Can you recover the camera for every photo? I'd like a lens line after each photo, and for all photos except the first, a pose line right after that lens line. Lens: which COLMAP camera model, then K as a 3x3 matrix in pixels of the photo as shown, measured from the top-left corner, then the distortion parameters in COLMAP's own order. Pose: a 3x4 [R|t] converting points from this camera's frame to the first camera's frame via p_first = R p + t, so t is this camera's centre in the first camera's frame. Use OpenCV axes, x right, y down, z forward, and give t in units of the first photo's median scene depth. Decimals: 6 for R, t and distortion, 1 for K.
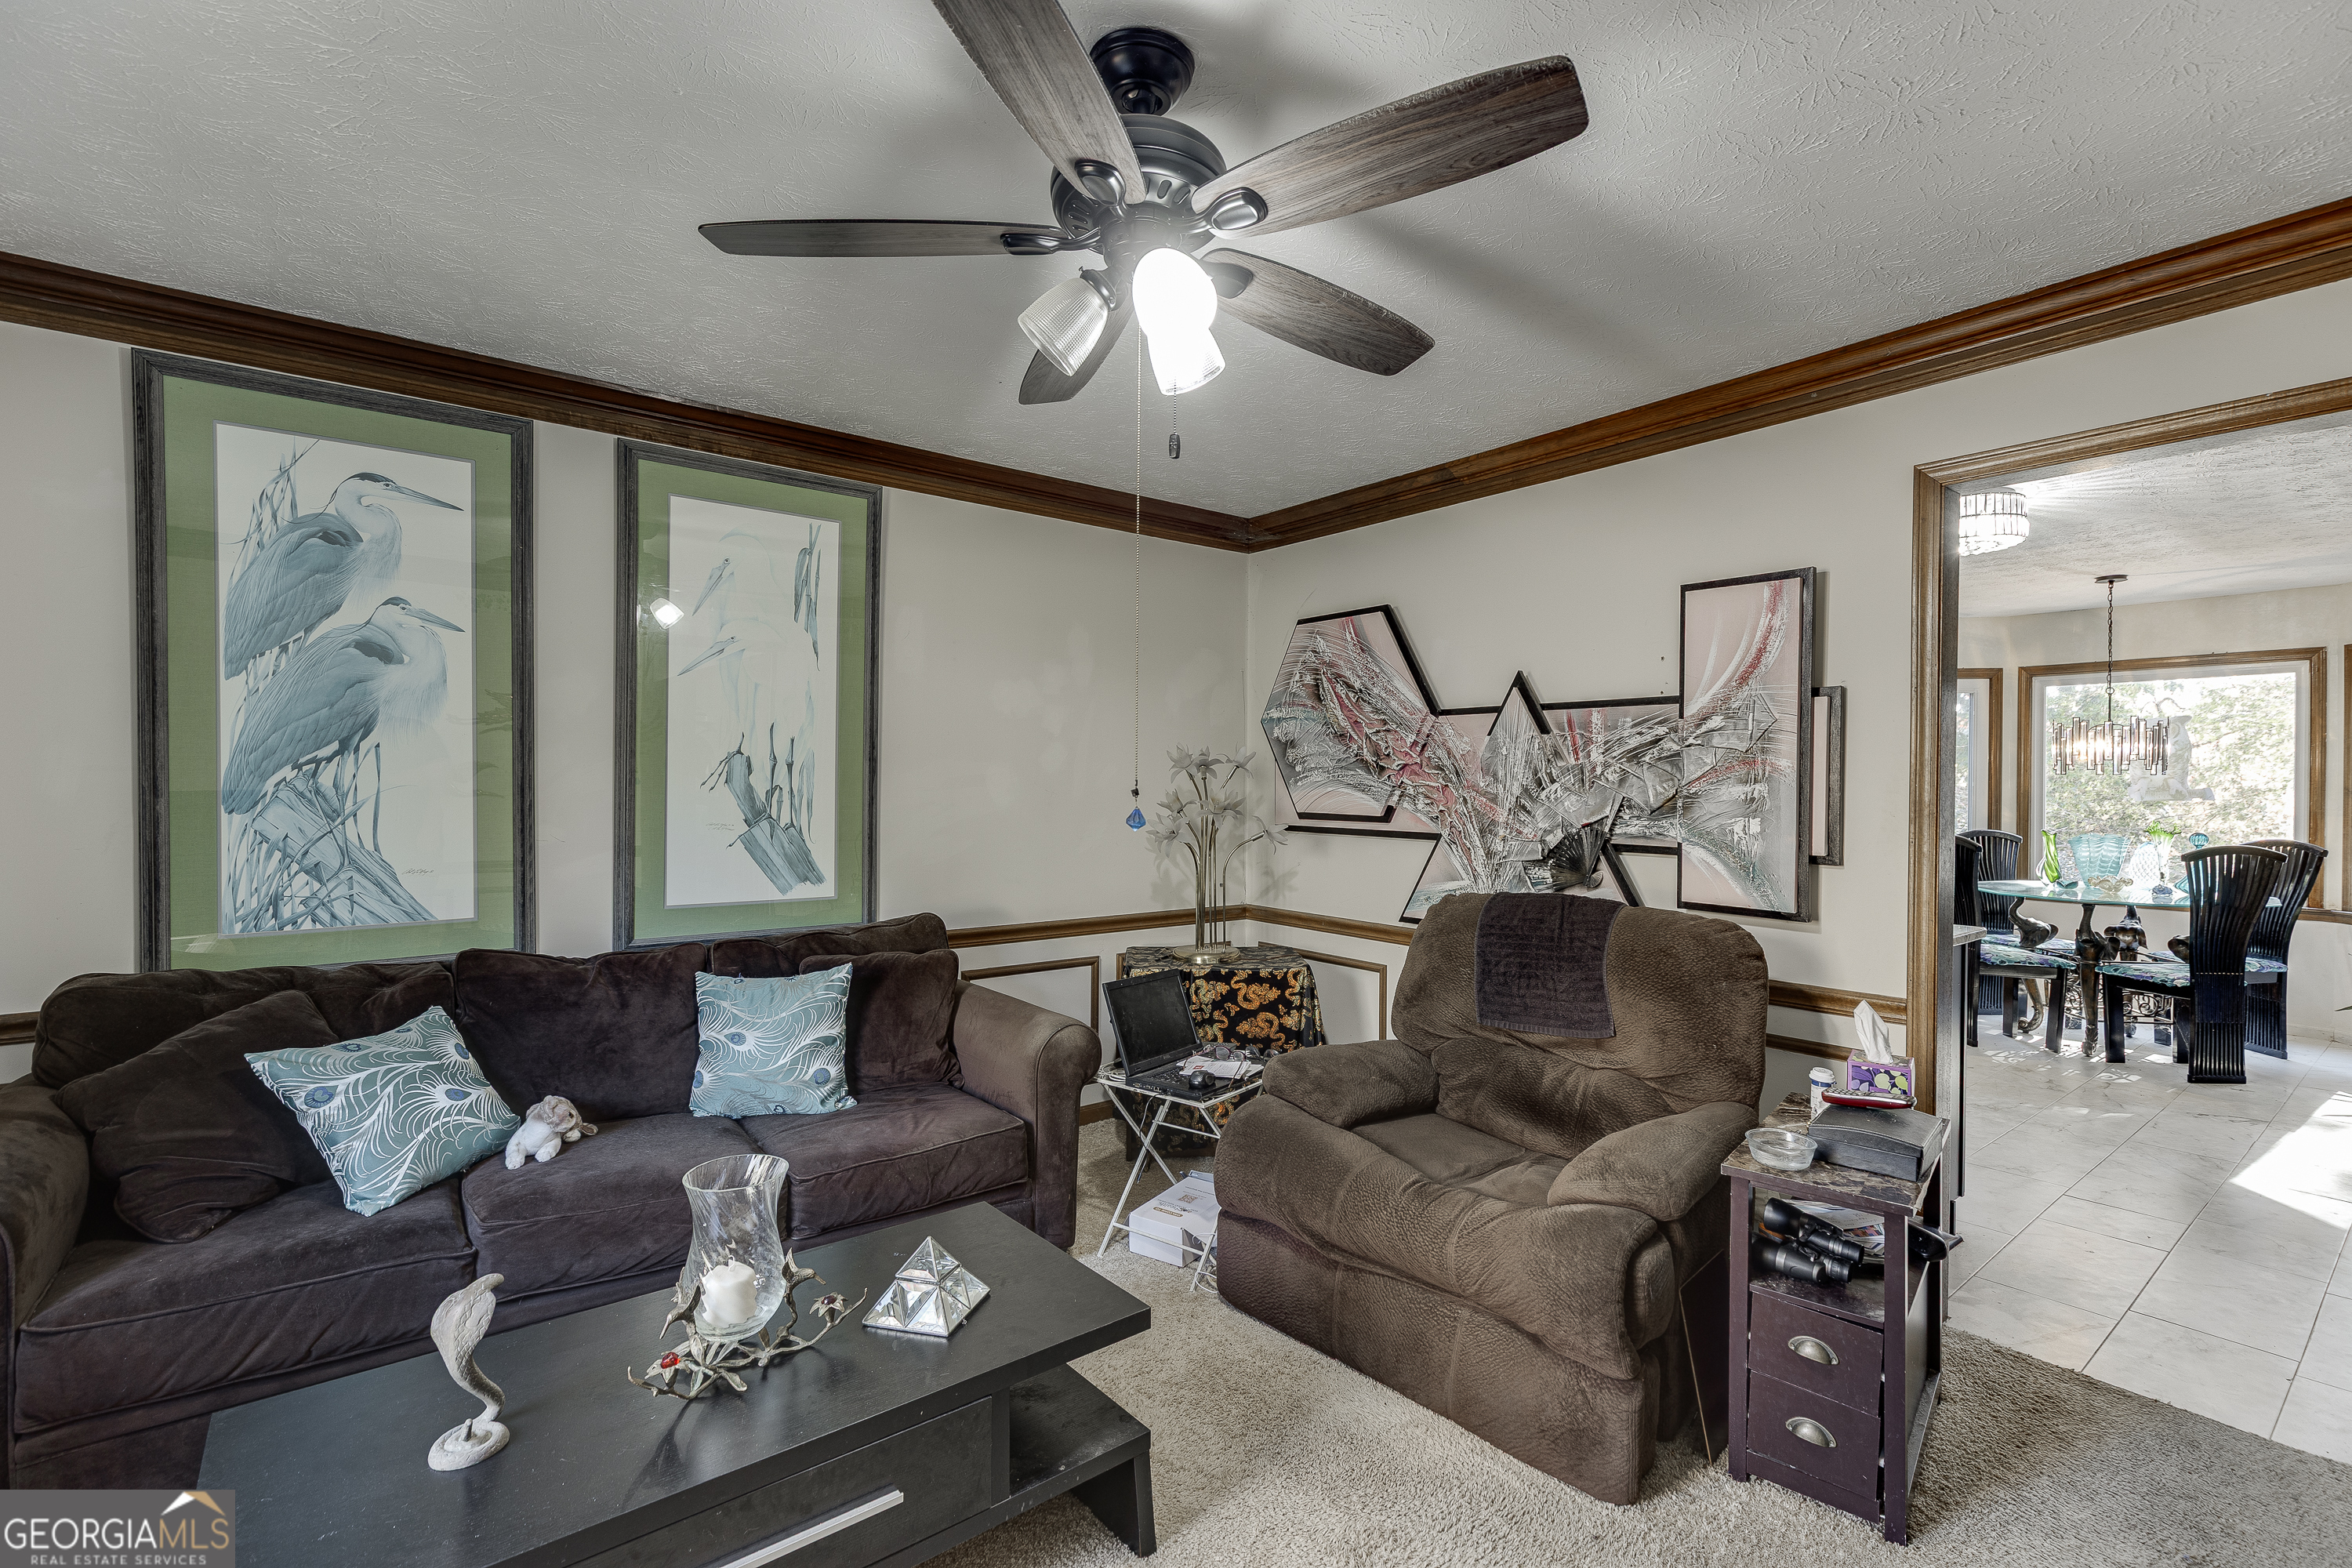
lens RADIAL K [[1051.3, 0, 1191.1], [0, 1051.3, 788.6], [0, 0, 1]] dist [0.009538, -0.001150]
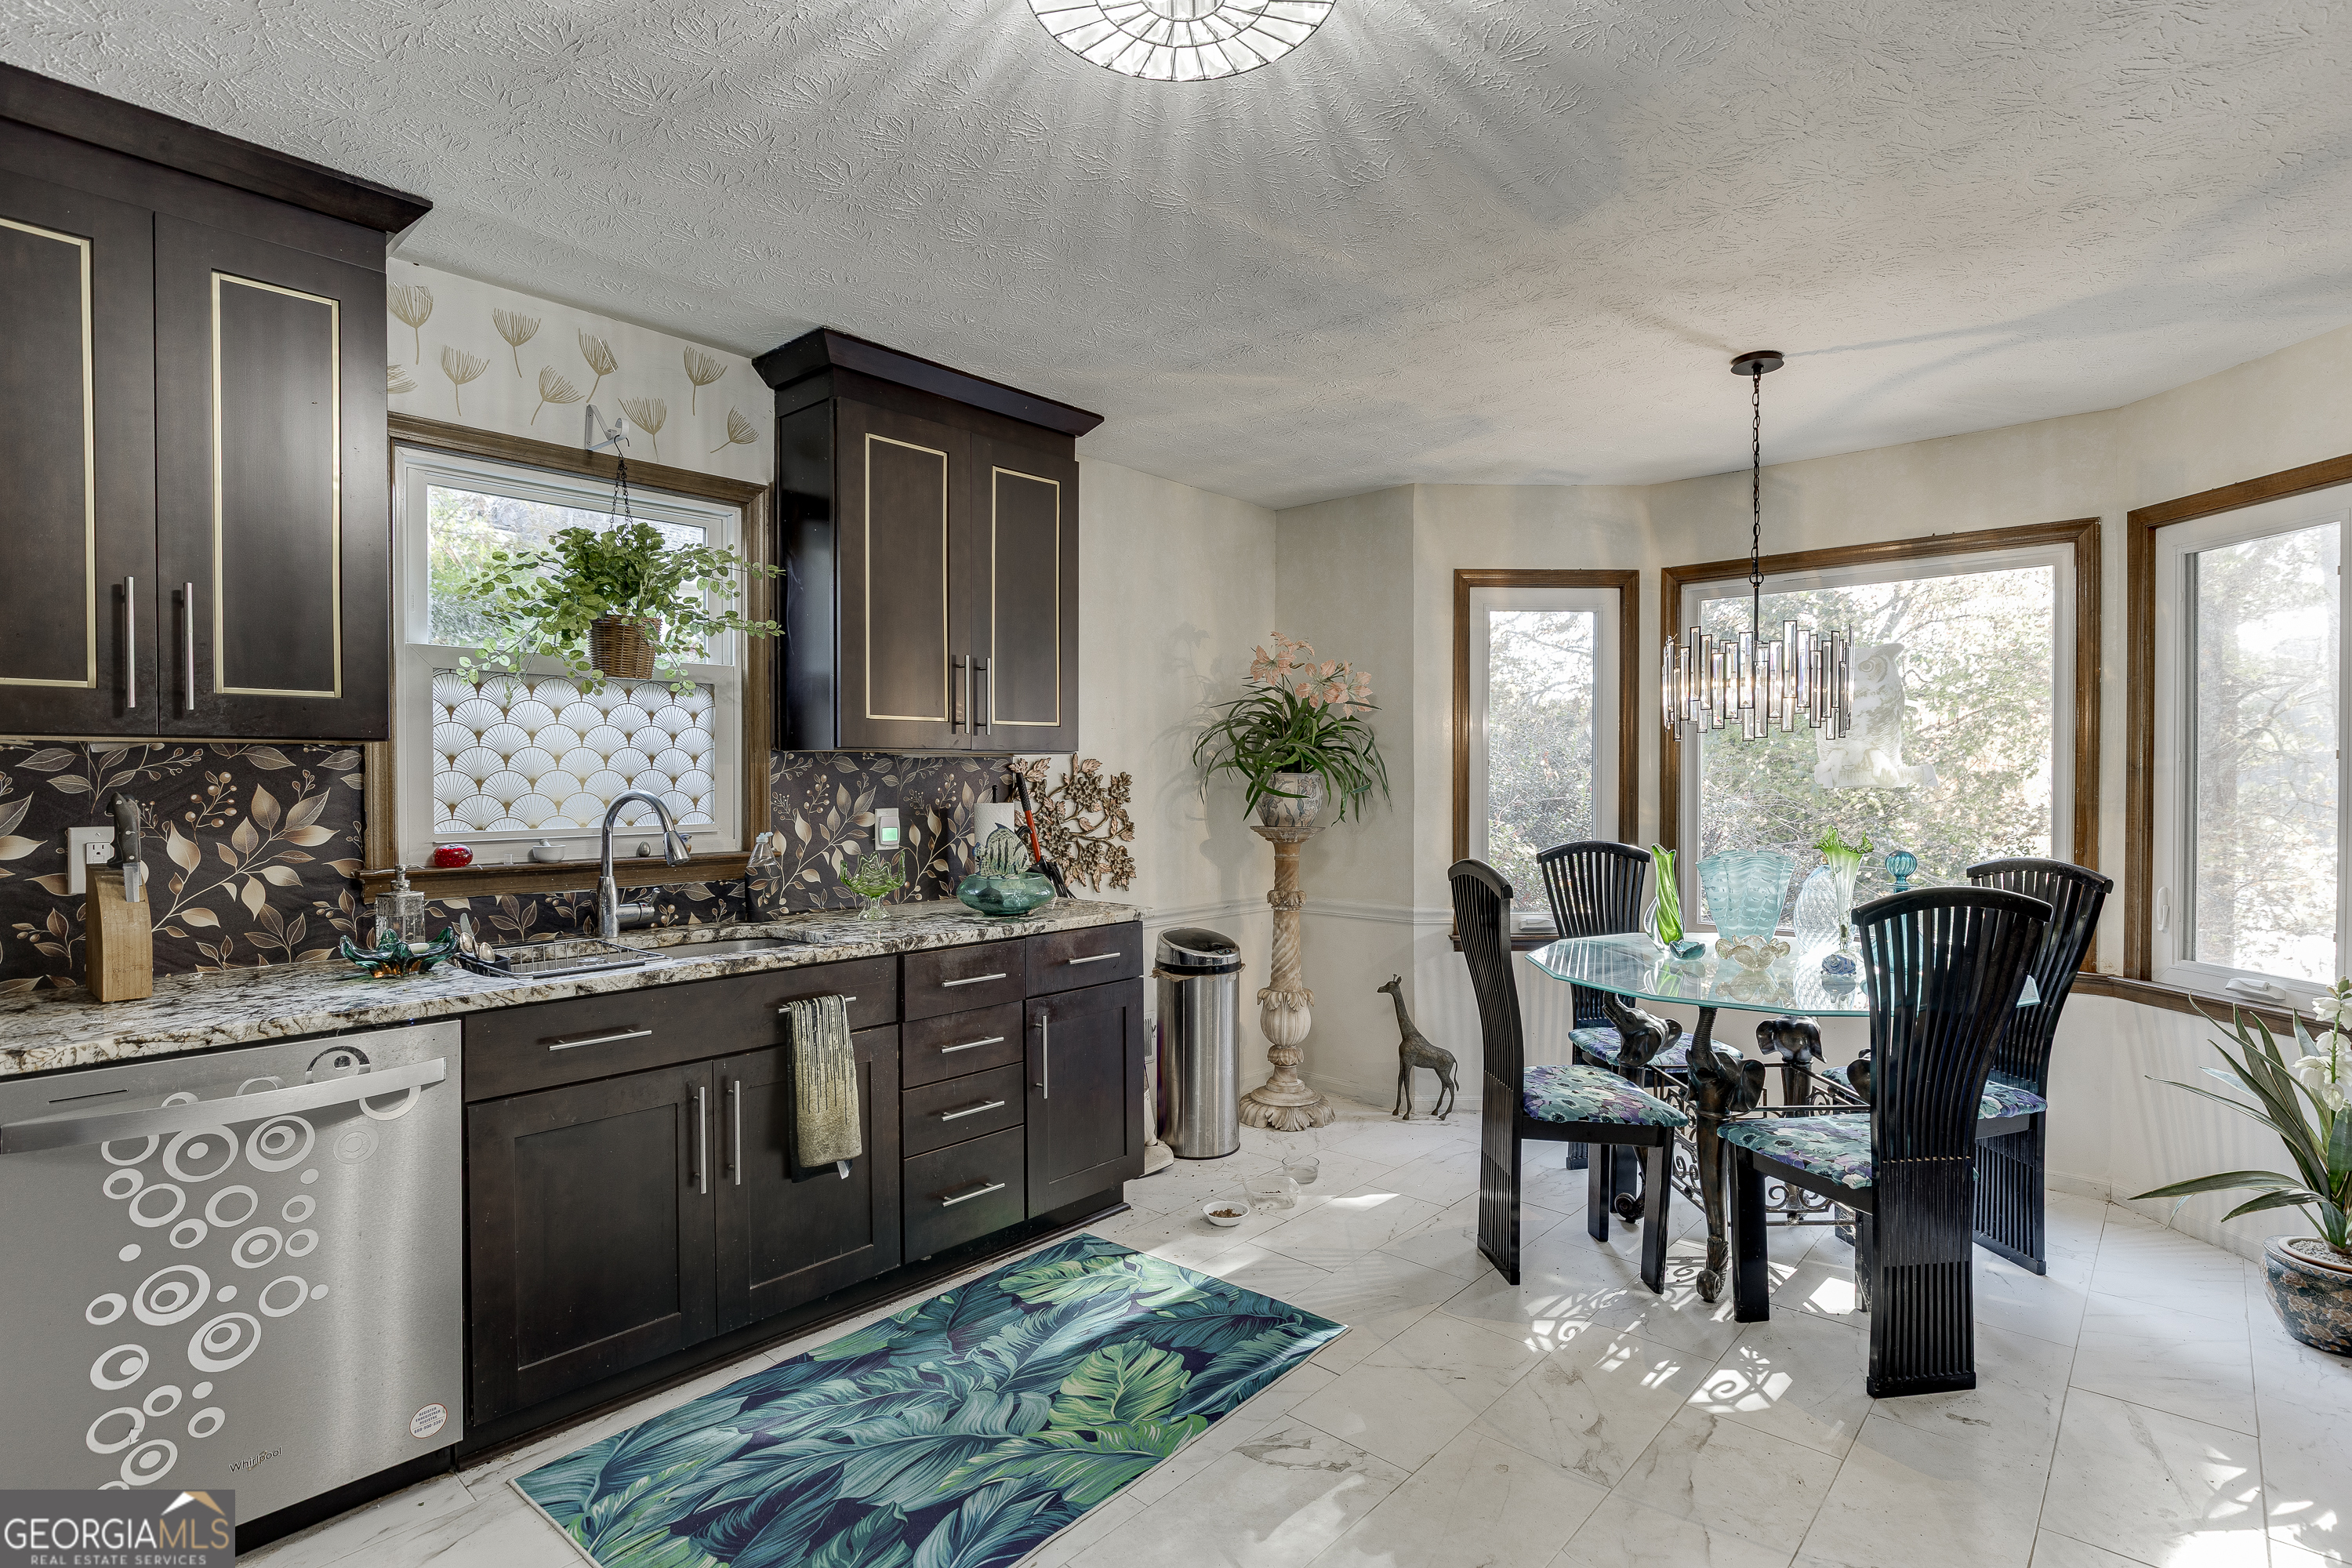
lens RADIAL K [[1140.5, 0, 1196.4], [0, 1140.5, 788.3], [0, 0, 1]] dist [-0.000905, 0.001336]
pose [[0.984709, -0.008155, 0.174014, 0.502958], [0.007037, 0.999950, 0.007045, 0.005260], [-0.174063, -0.005713, 0.984718, 0.499225]]
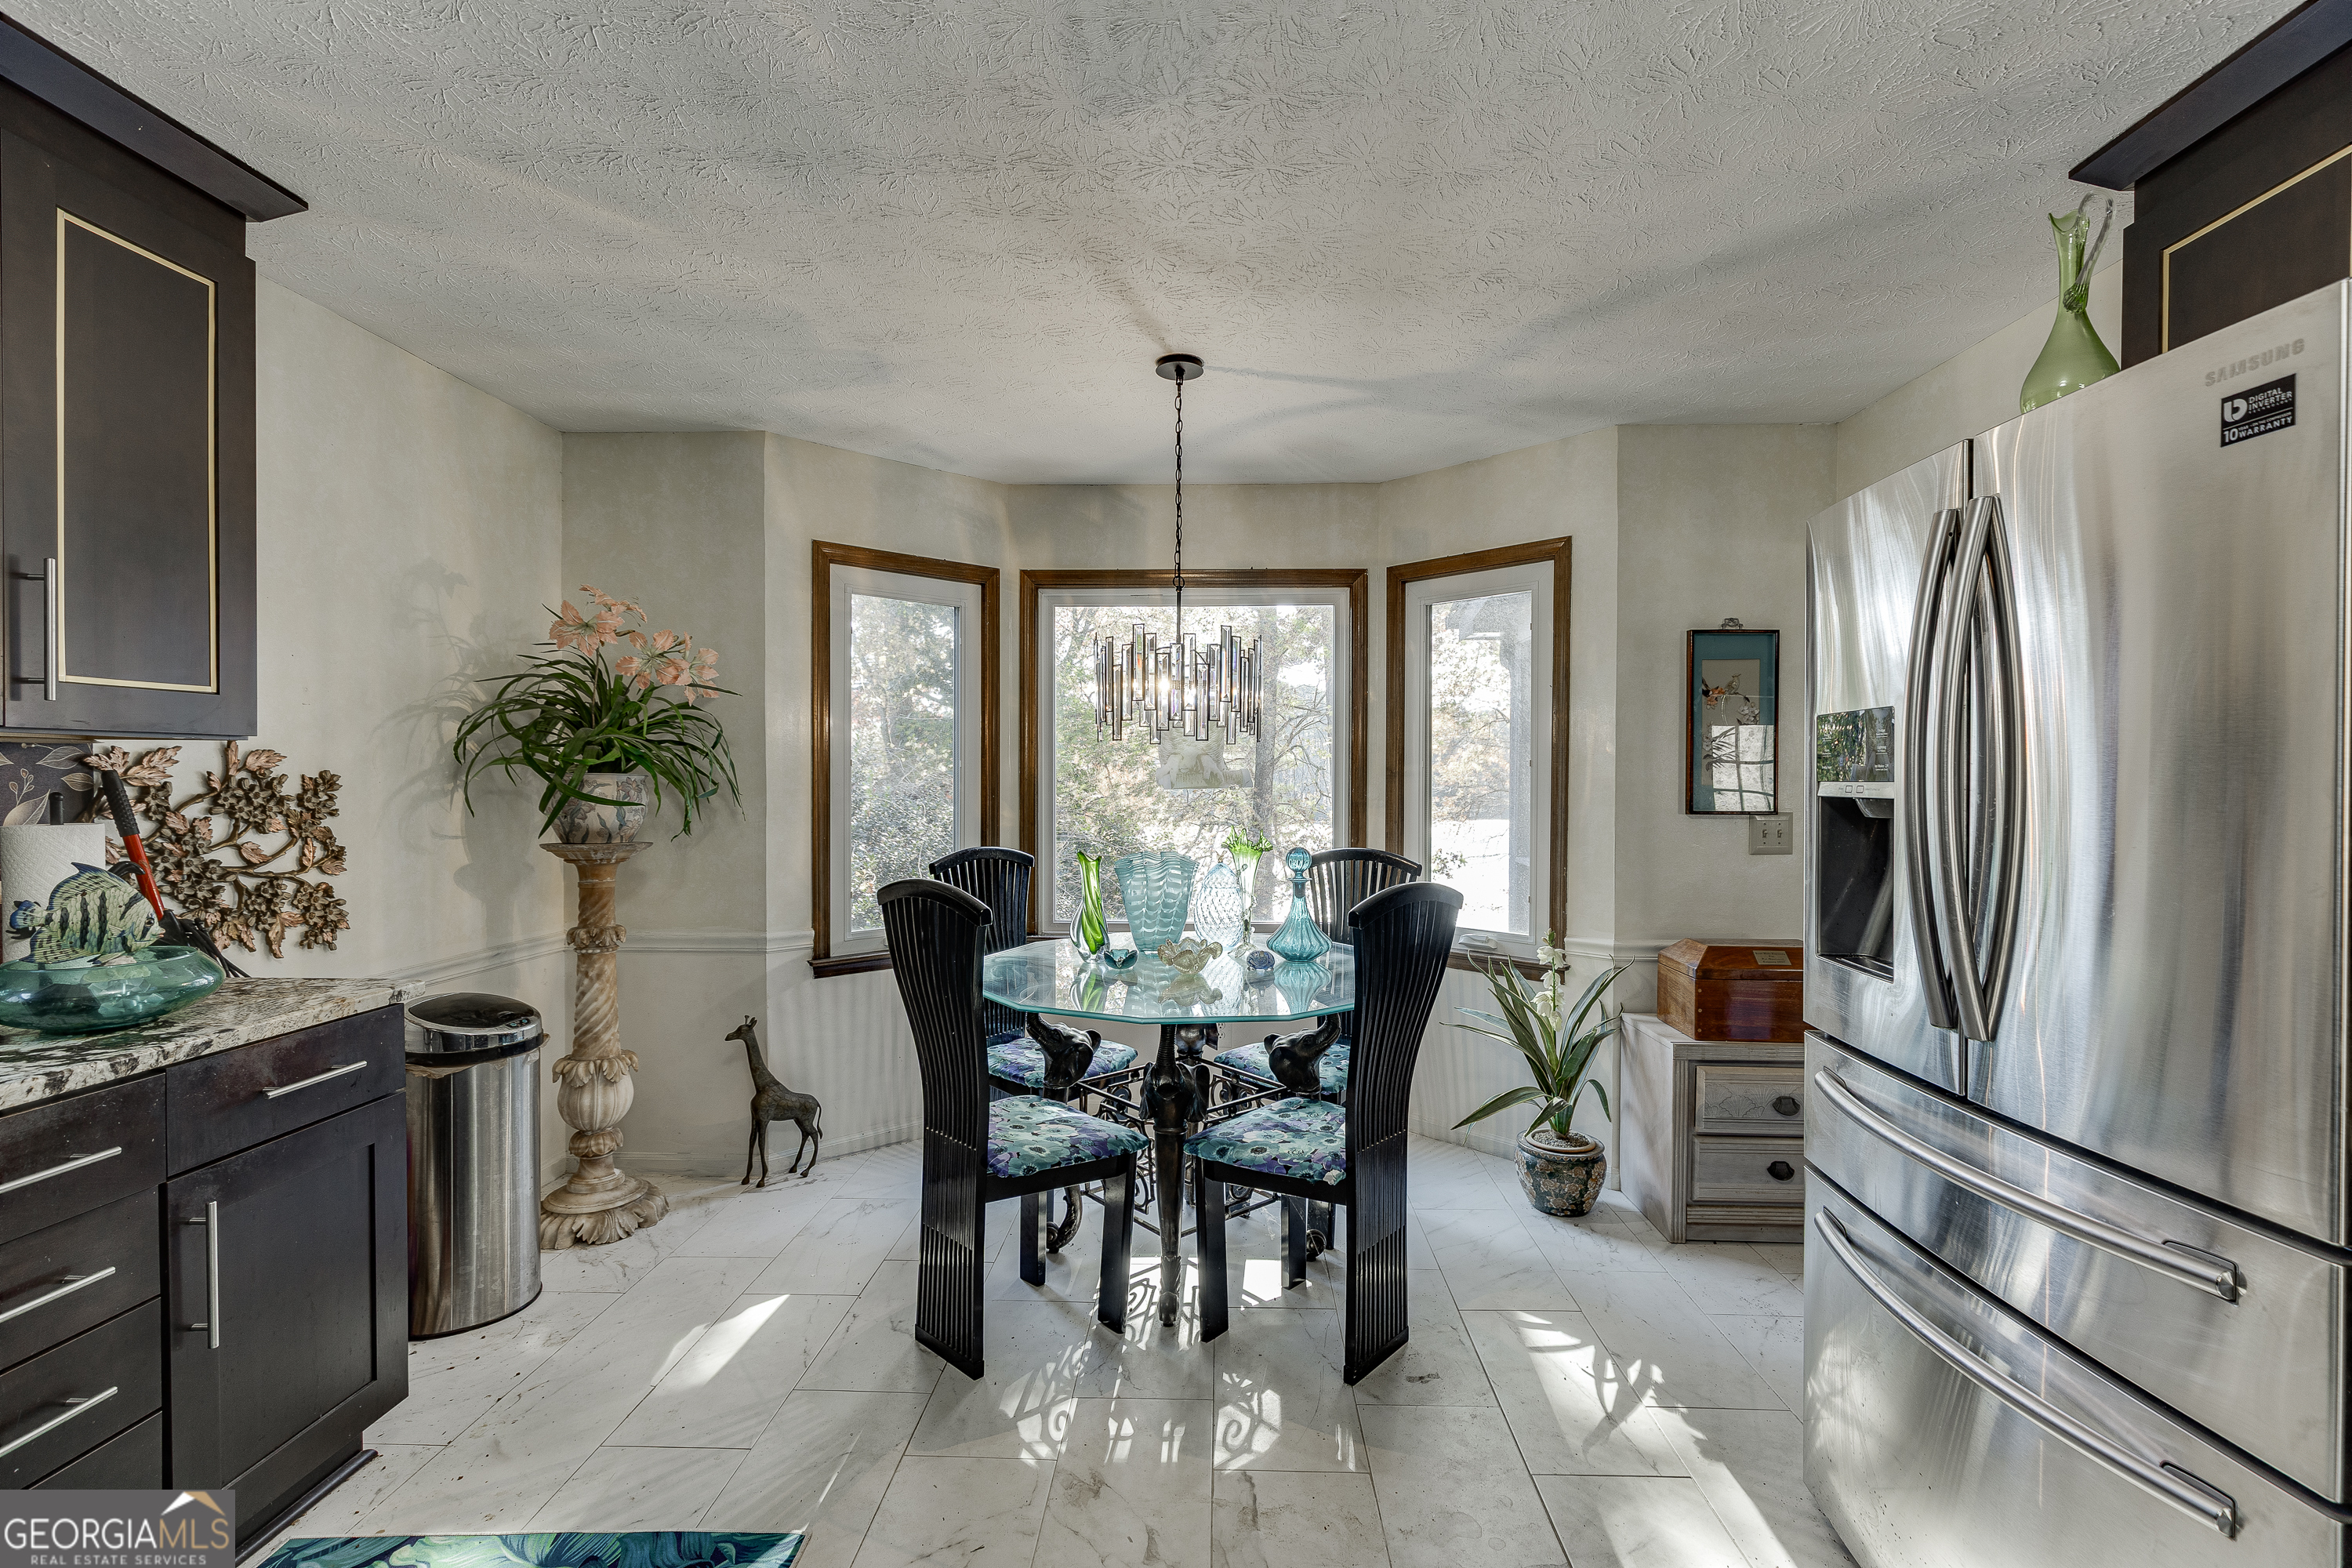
lens RADIAL K [[1051.3, 0, 1193.7], [0, 1051.3, 786.3], [0, 0, 1]] dist [0.009538, -0.001150]
pose [[0.646717, -0.010948, 0.762651, 0.479564], [0.005239, 0.999937, 0.009912, 0.003811], [-0.762712, -0.002415, 0.646734, 0.663236]]
